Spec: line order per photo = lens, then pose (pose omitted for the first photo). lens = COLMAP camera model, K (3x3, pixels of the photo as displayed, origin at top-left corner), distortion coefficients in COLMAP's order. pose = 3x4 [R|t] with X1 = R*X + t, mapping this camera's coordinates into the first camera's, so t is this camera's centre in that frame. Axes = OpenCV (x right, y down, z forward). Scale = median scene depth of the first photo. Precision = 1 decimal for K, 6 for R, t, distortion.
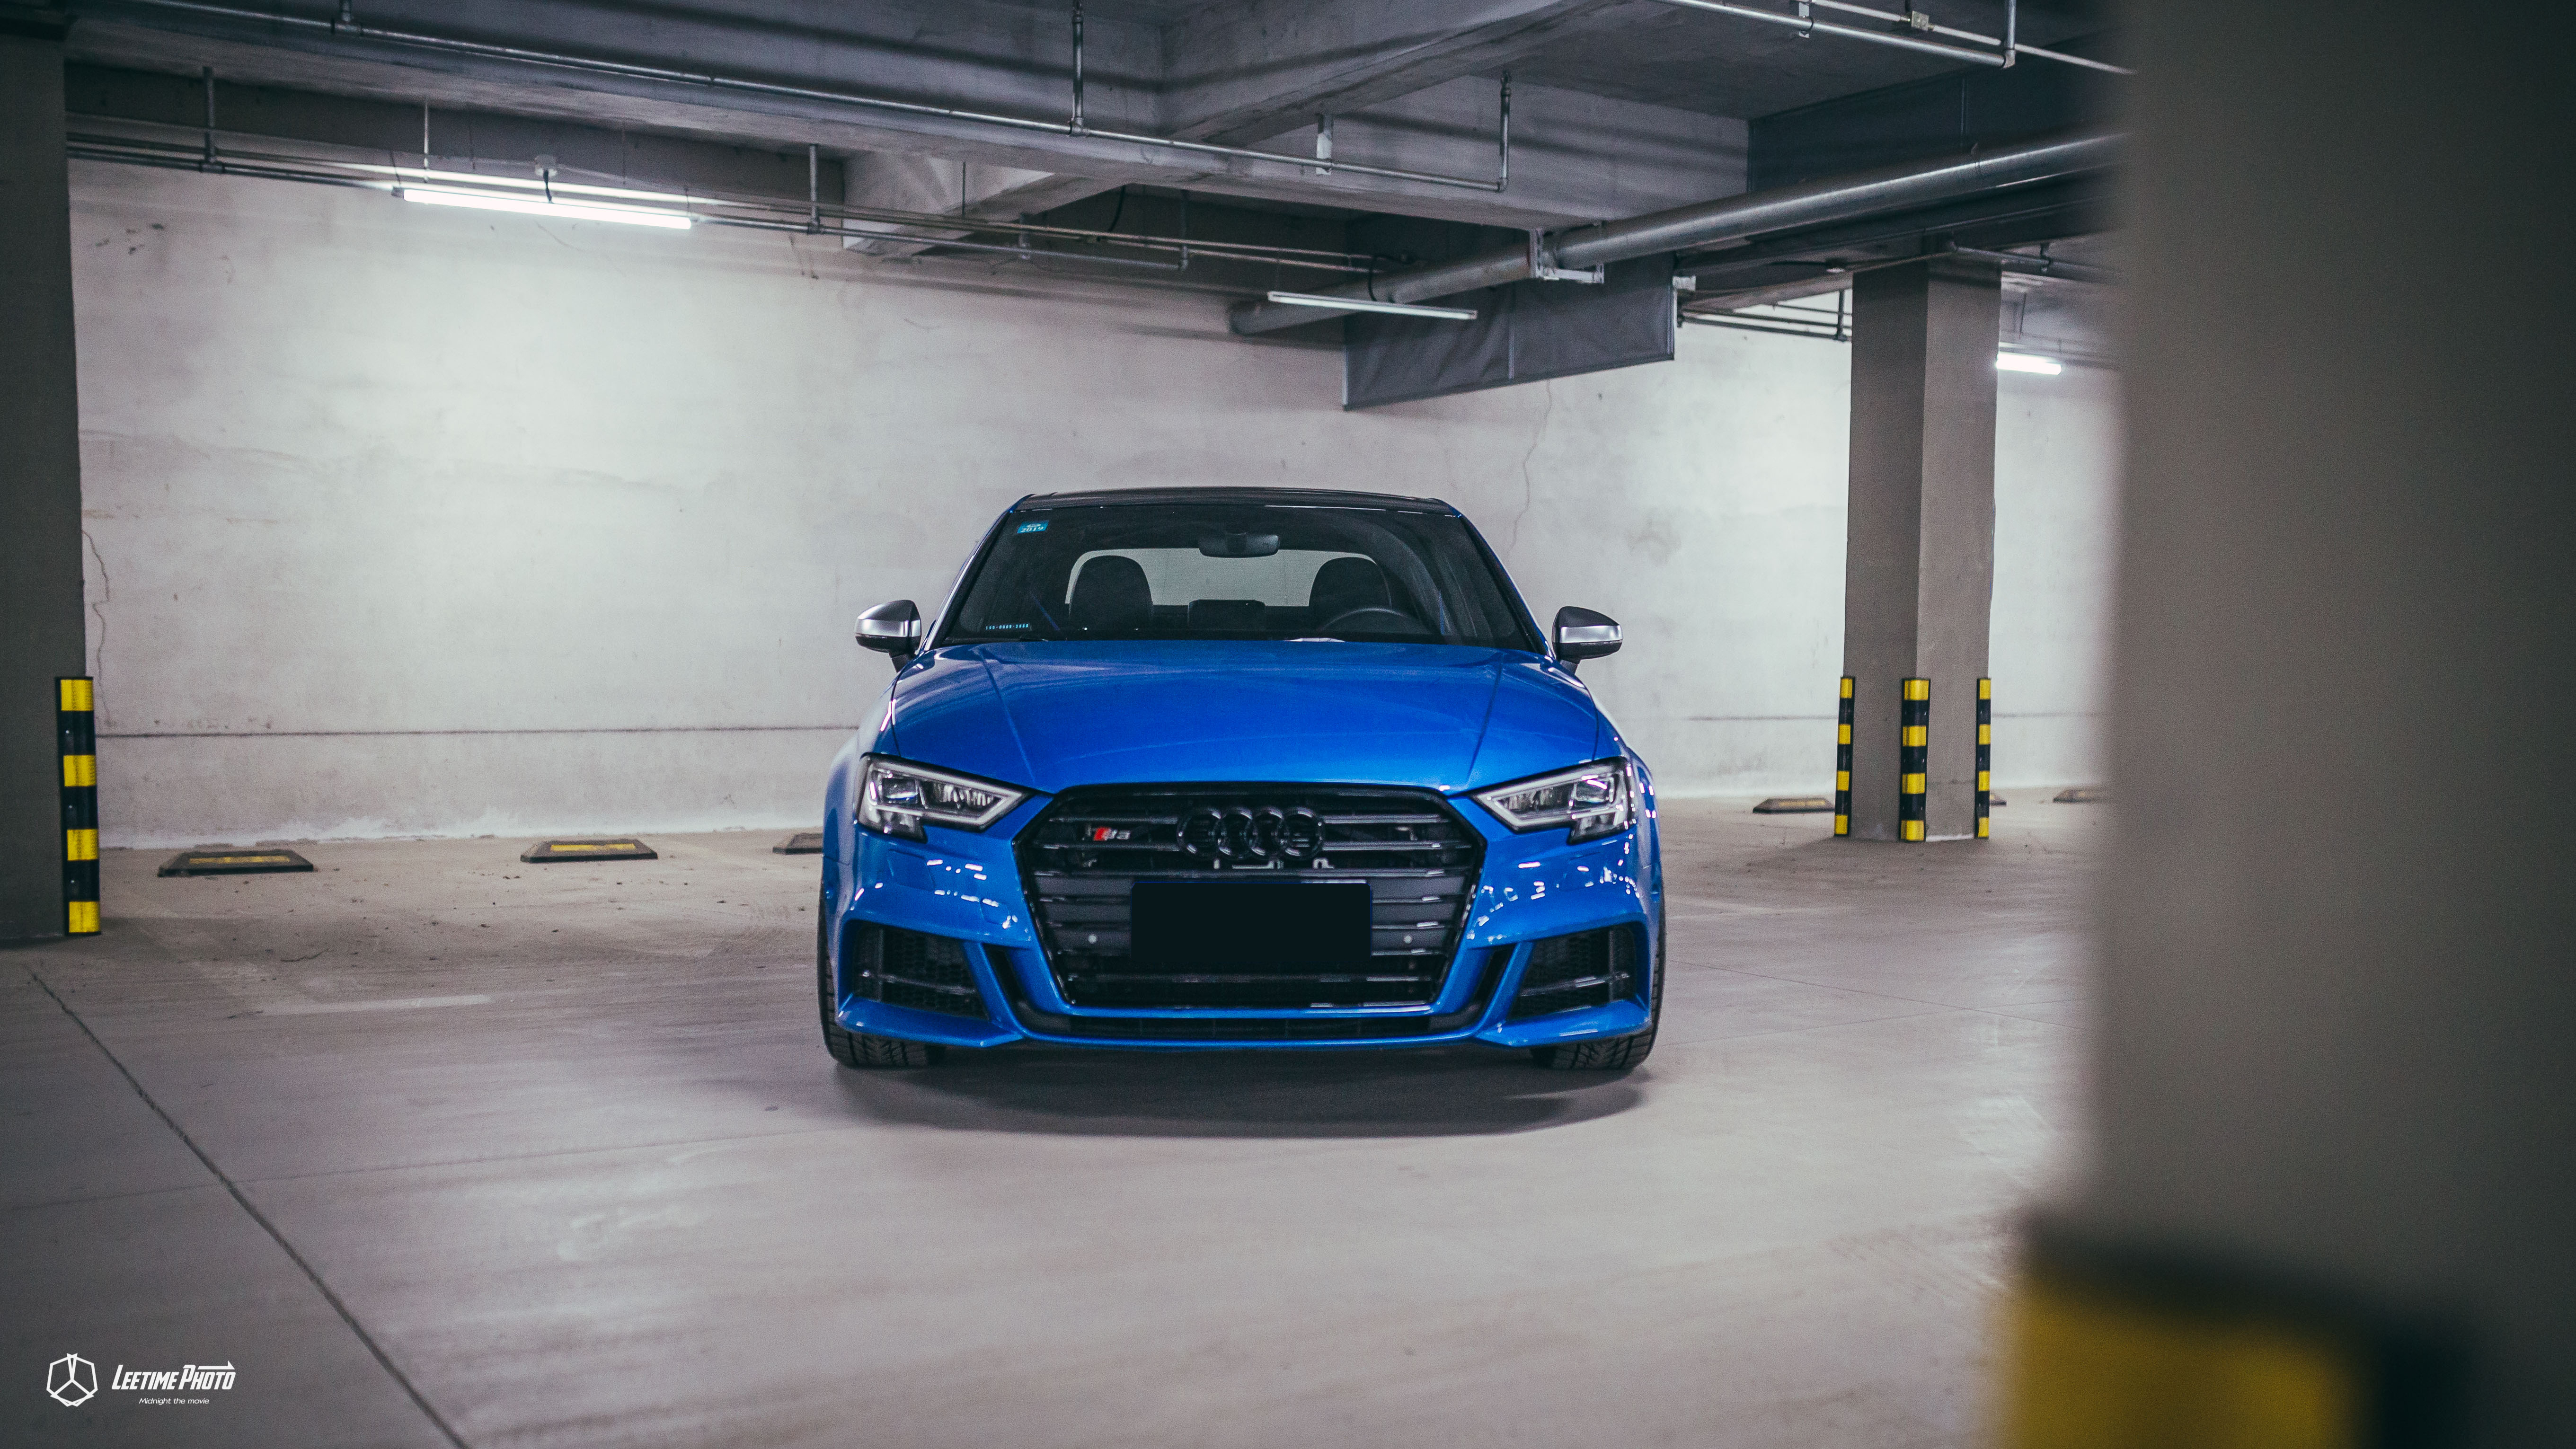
lens RADIAL K [[2487.9, 0, 1292.1], [0, 2487.9, 977.8], [0, 0, 1]] dist [-0.000385, 0.008096]
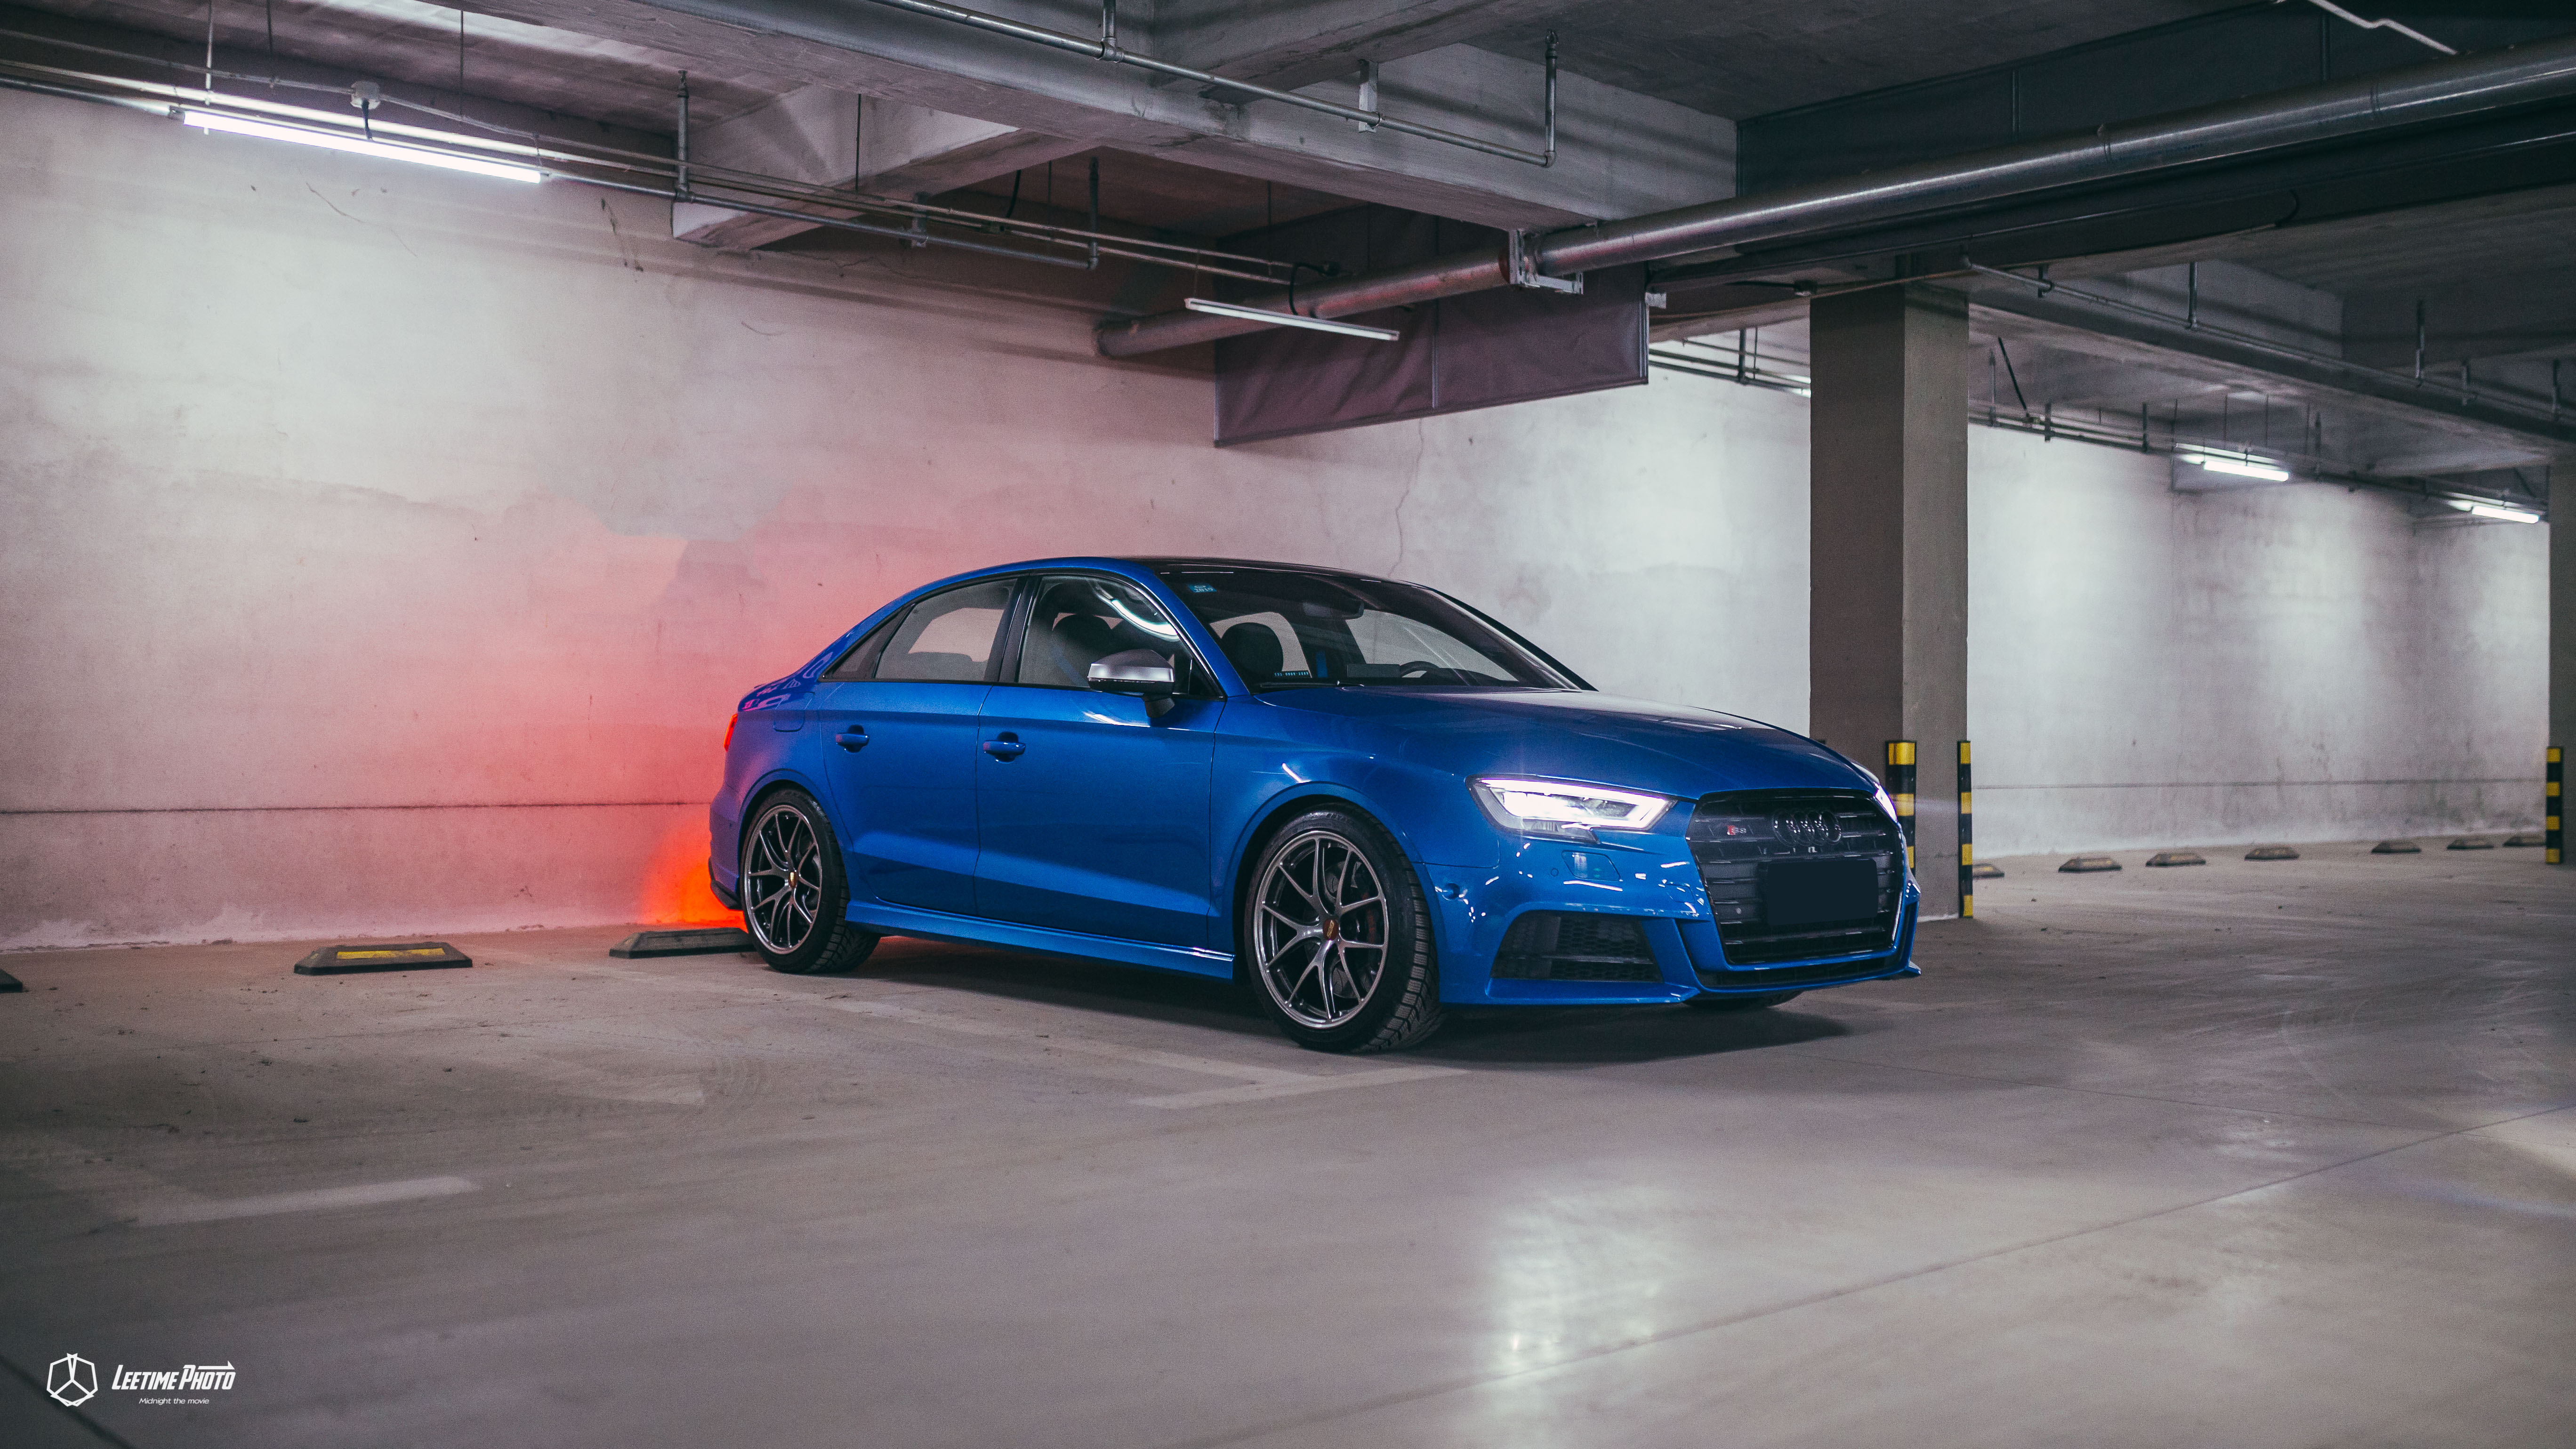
lens RADIAL K [[2490.7, 0, 1292.8], [0, 2490.7, 803.5], [0, 0, 1]] dist [0.006927, -0.009811]
pose [[0.985862, -0.006252, 0.167441, -0.121703], [0.024009, 0.994263, -0.104234, -0.009995], [-0.165829, 0.106781, 0.980356, 0.166328]]
